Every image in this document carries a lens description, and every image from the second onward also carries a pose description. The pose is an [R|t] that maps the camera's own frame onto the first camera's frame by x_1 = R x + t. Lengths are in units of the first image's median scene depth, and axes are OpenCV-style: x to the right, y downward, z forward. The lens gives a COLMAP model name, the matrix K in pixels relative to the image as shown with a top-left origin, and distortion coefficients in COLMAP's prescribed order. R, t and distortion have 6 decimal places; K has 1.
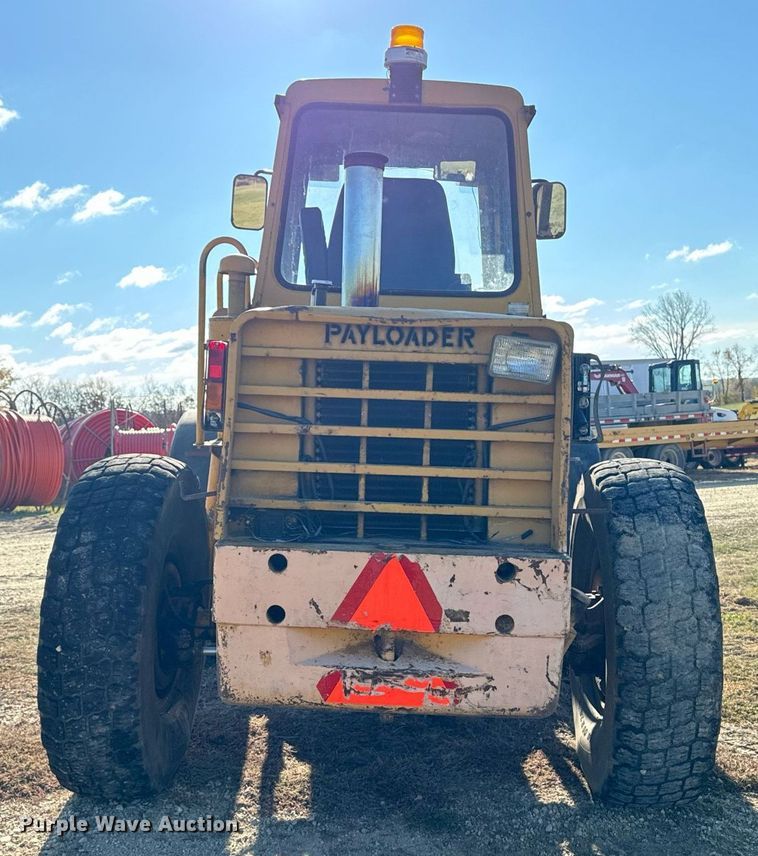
lens RADIAL K [[1093.8, 0, 377.8], [0, 1093.8, 469.0], [0, 0, 1]] dist [0.119289, -0.072130]
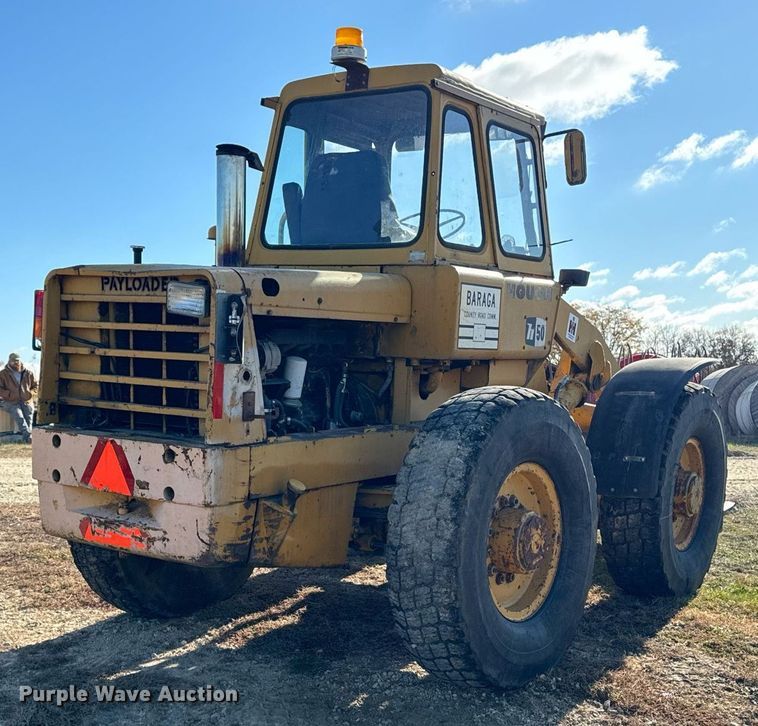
lens RADIAL K [[1074.5, 0, 378.7], [0, 1074.5, 444.1], [0, 0, 1]] dist [0.106919, -0.045777]
pose [[0.835136, 0.051316, -0.547645, 1.022092], [-0.036976, 0.998624, 0.037187, 0.018773], [0.548800, -0.010807, 0.835884, 0.016332]]
